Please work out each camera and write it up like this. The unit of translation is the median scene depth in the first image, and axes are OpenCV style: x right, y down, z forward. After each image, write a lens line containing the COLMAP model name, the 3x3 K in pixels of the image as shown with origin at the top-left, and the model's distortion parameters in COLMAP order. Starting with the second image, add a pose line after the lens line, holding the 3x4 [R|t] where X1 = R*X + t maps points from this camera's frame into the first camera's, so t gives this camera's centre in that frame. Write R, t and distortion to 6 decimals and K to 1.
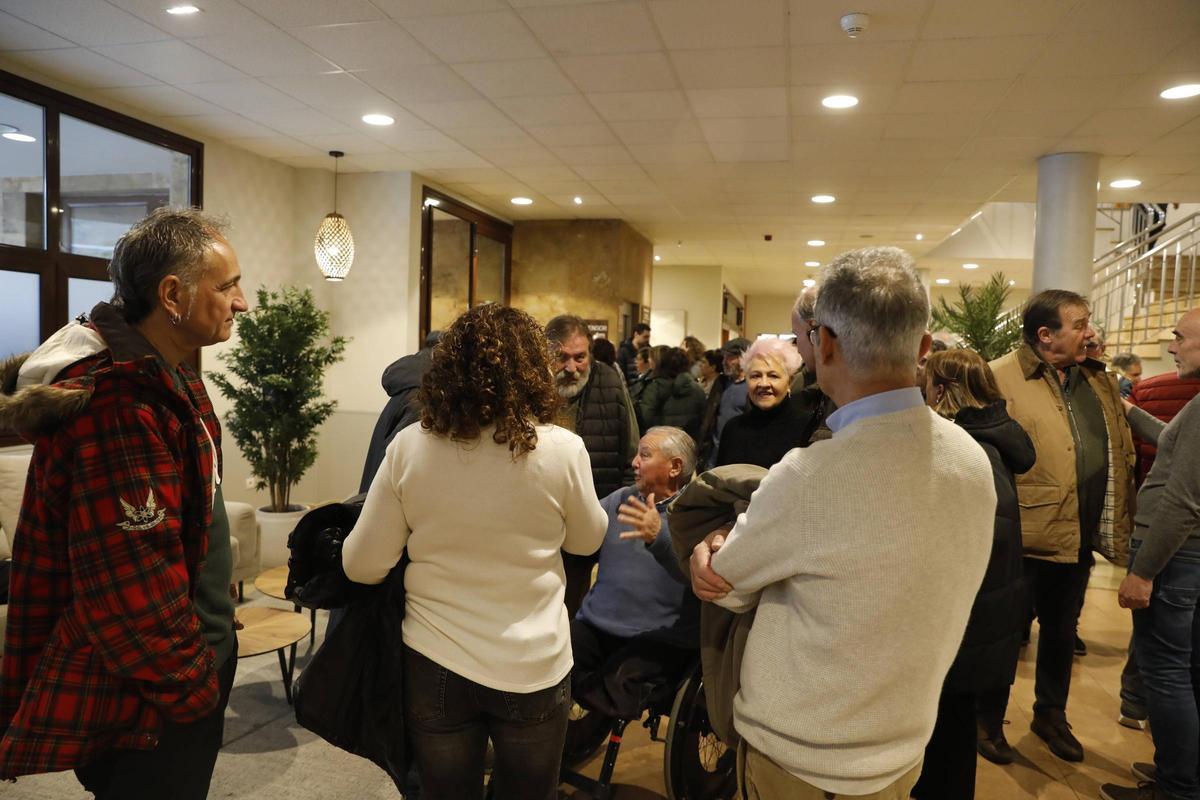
lens RADIAL K [[830.9, 0, 594.4], [0, 830.9, 409.9], [0, 0, 1]] dist [-0.118211, 0.101932]
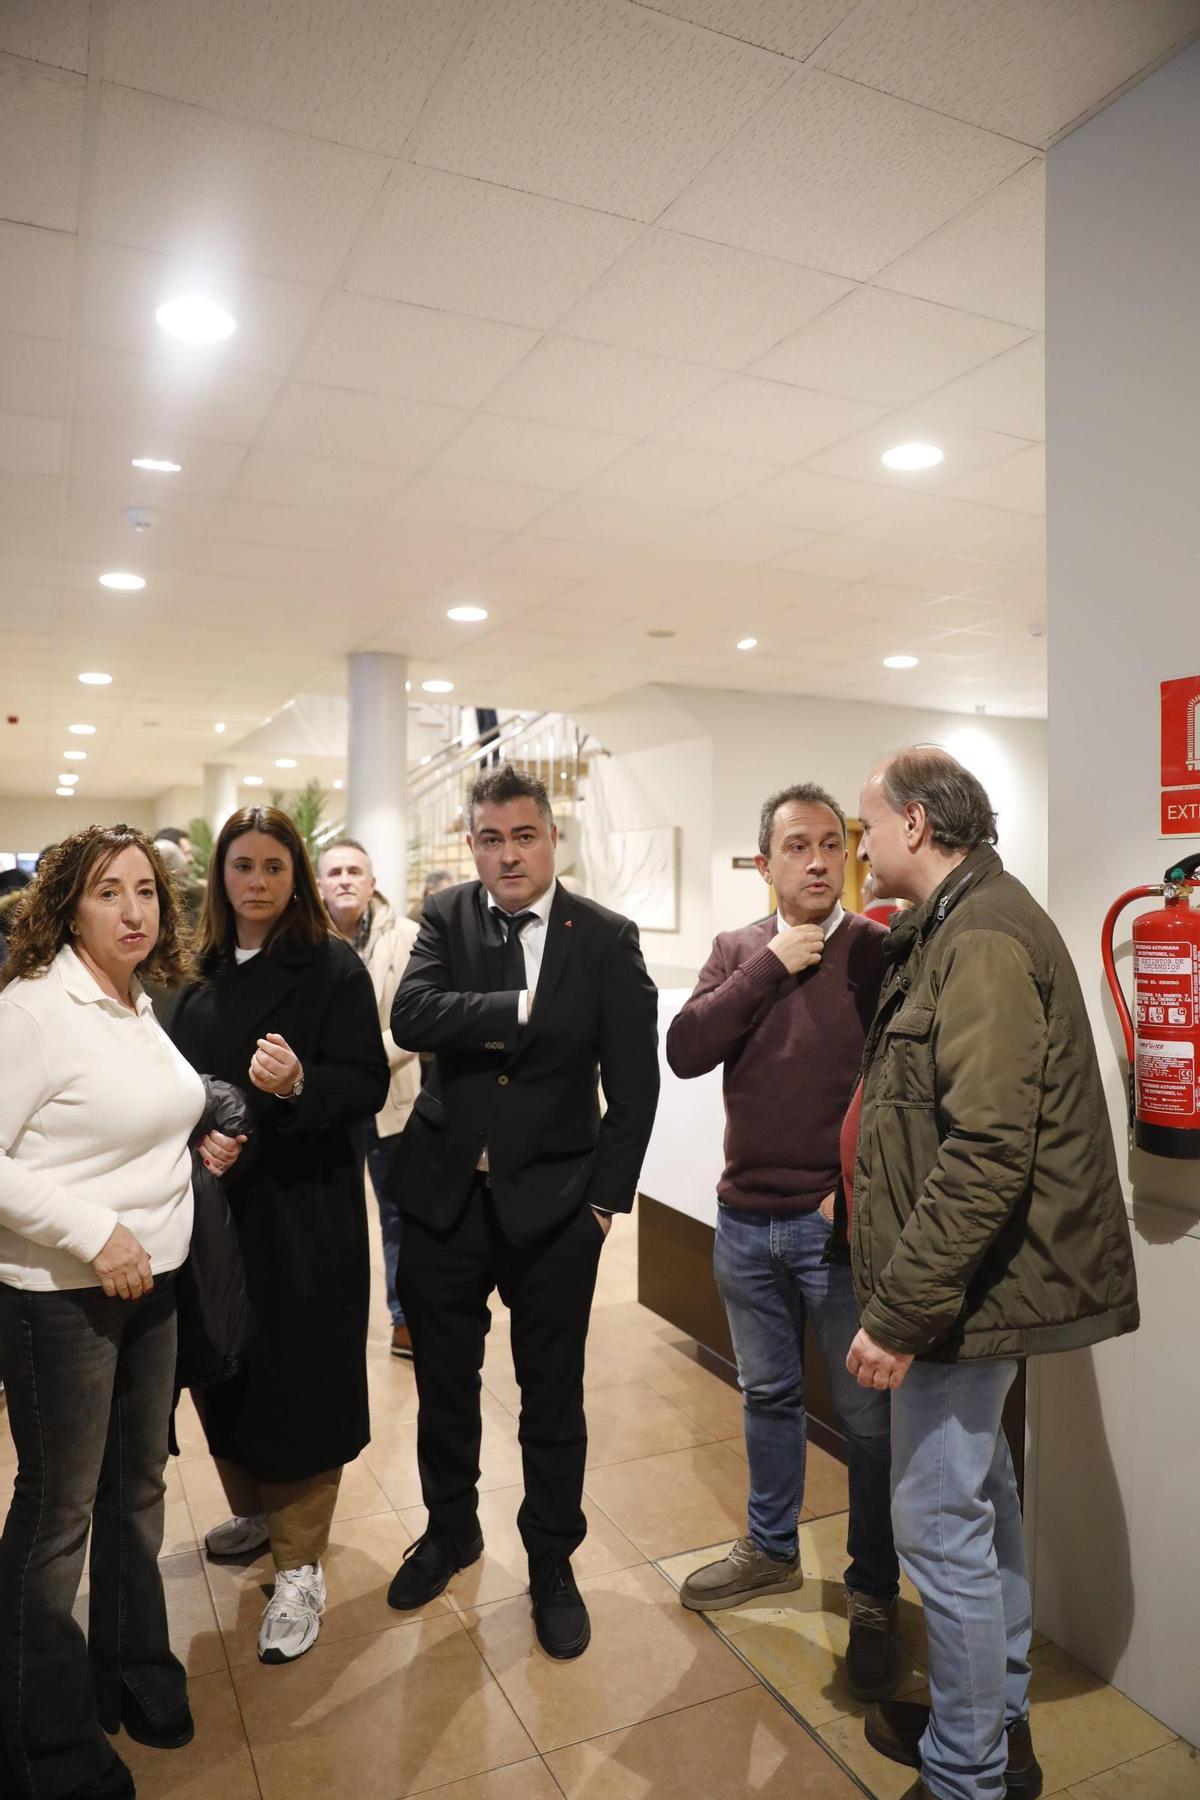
lens RADIAL K [[1234.2, 0, 587.7], [0, 1234.2, 905.3], [0, 0, 1]] dist [-0.102101, 0.087940]
pose [[0.787534, -0.034478, 0.615307, -0.060189], [0.062891, 0.997717, -0.024588, 0.010377], [-0.613054, 0.058061, 0.787904, -0.156014]]
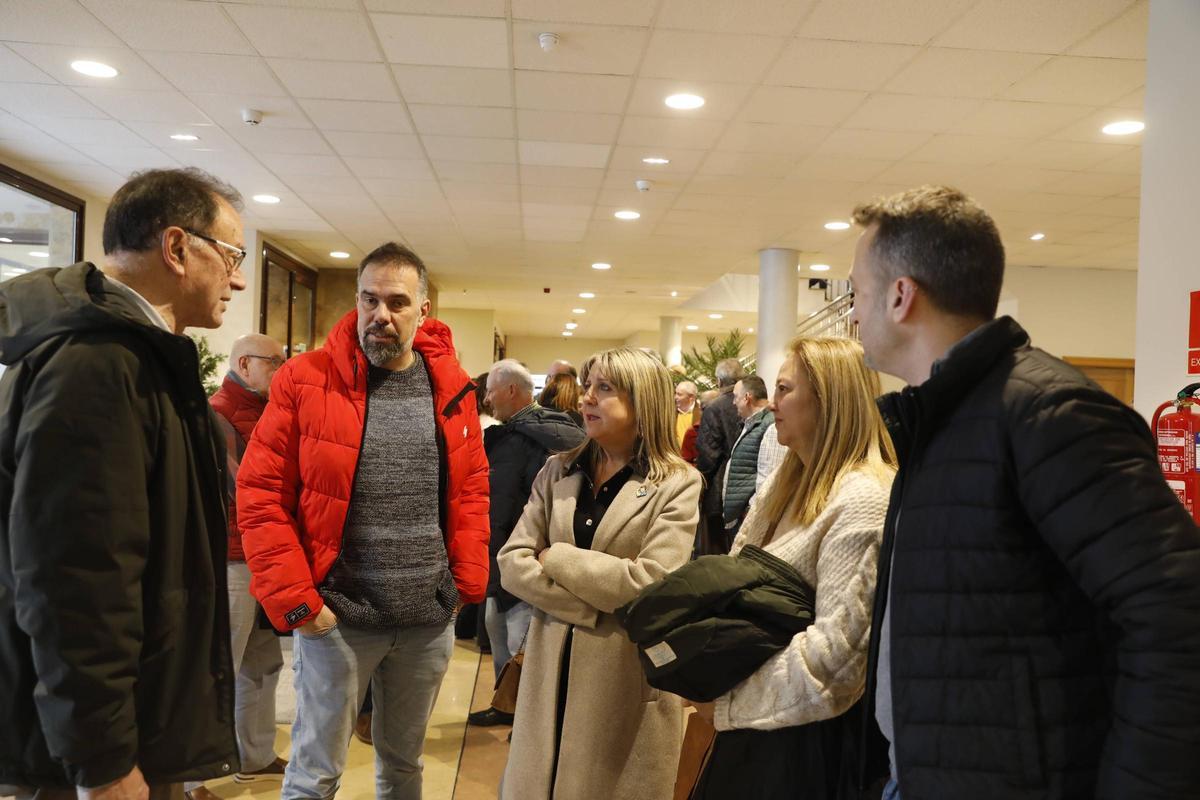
lens RADIAL K [[942.5, 0, 600.0], [0, 942.5, 400.0], [0, 0, 1]] dist [-0.029795, 0.003804]
pose [[0.953252, 0.001491, 0.302172, -0.141885], [0.017348, 0.998068, -0.059652, 0.025532], [-0.301678, 0.062105, 0.951385, -0.315069]]
